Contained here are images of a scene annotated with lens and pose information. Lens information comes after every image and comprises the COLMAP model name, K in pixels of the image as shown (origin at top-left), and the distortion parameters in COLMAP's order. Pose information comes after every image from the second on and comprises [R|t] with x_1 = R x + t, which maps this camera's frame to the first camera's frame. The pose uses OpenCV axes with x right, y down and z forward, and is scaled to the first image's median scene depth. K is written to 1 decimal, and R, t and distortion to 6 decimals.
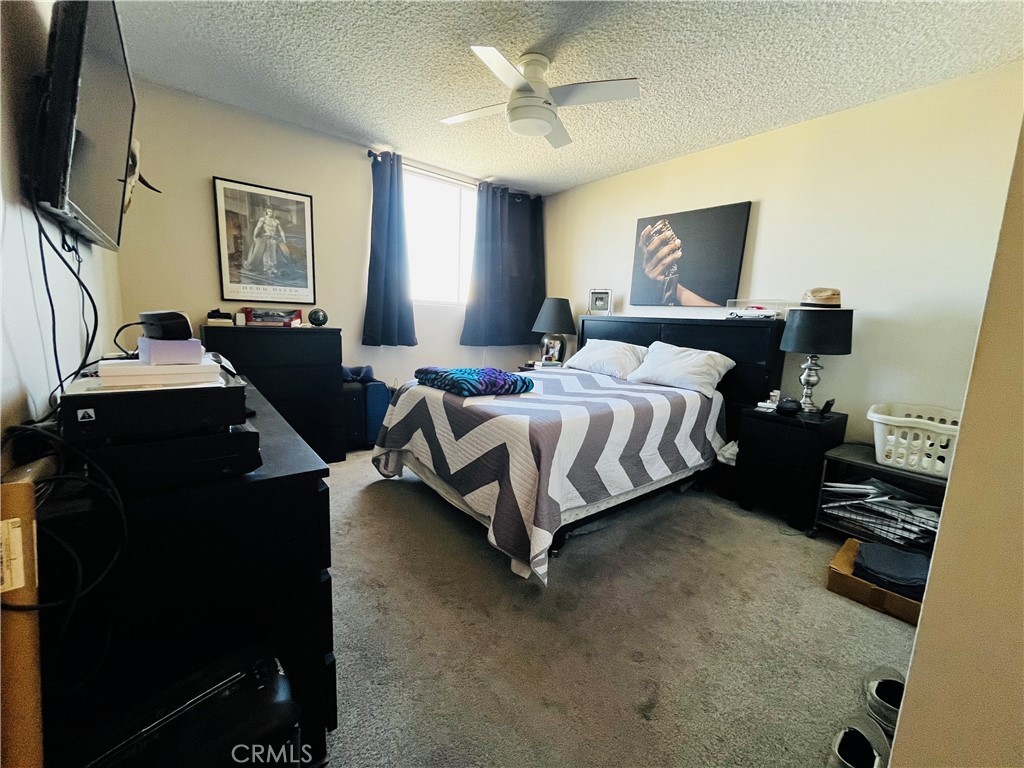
lens RADIAL K [[412.2, 0, 517.9], [0, 412.2, 386.4], [0, 0, 1]] dist [-0.000982, -0.001158]
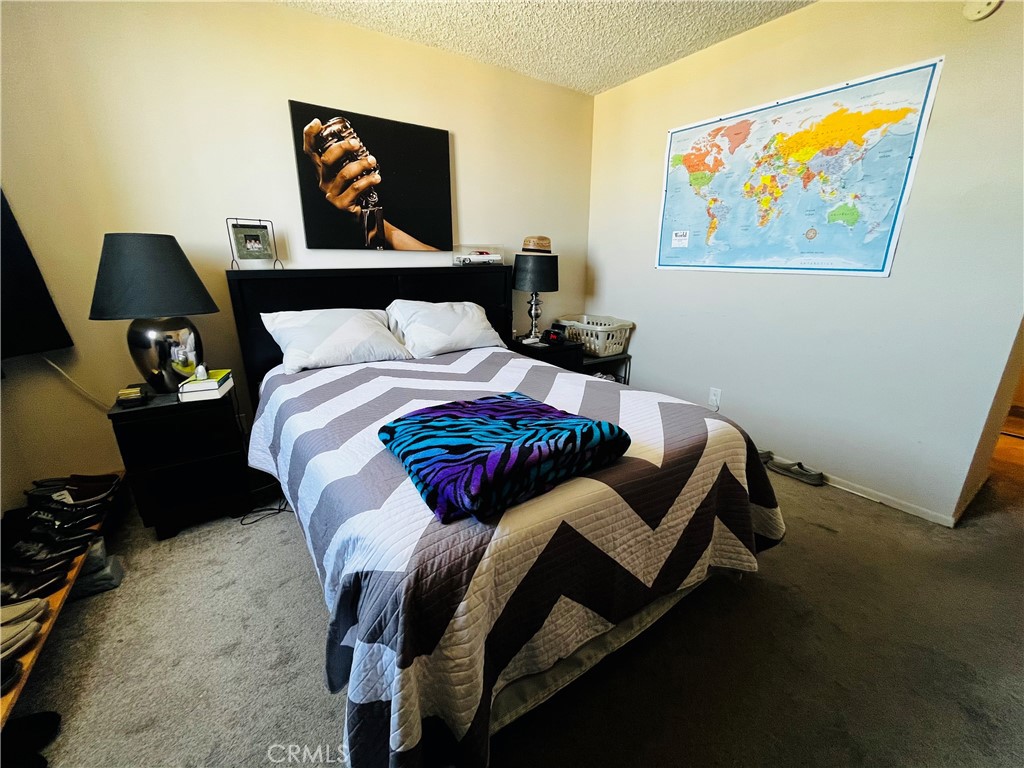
lens RADIAL K [[412.2, 0, 515.5], [0, 412.2, 381.6], [0, 0, 1]] dist [-0.000982, -0.001158]
pose [[0.102393, -0.335564, 0.936436, -0.391140], [0.162357, 0.934398, 0.317081, -0.169188], [-0.981405, 0.119570, 0.150157, 0.672222]]
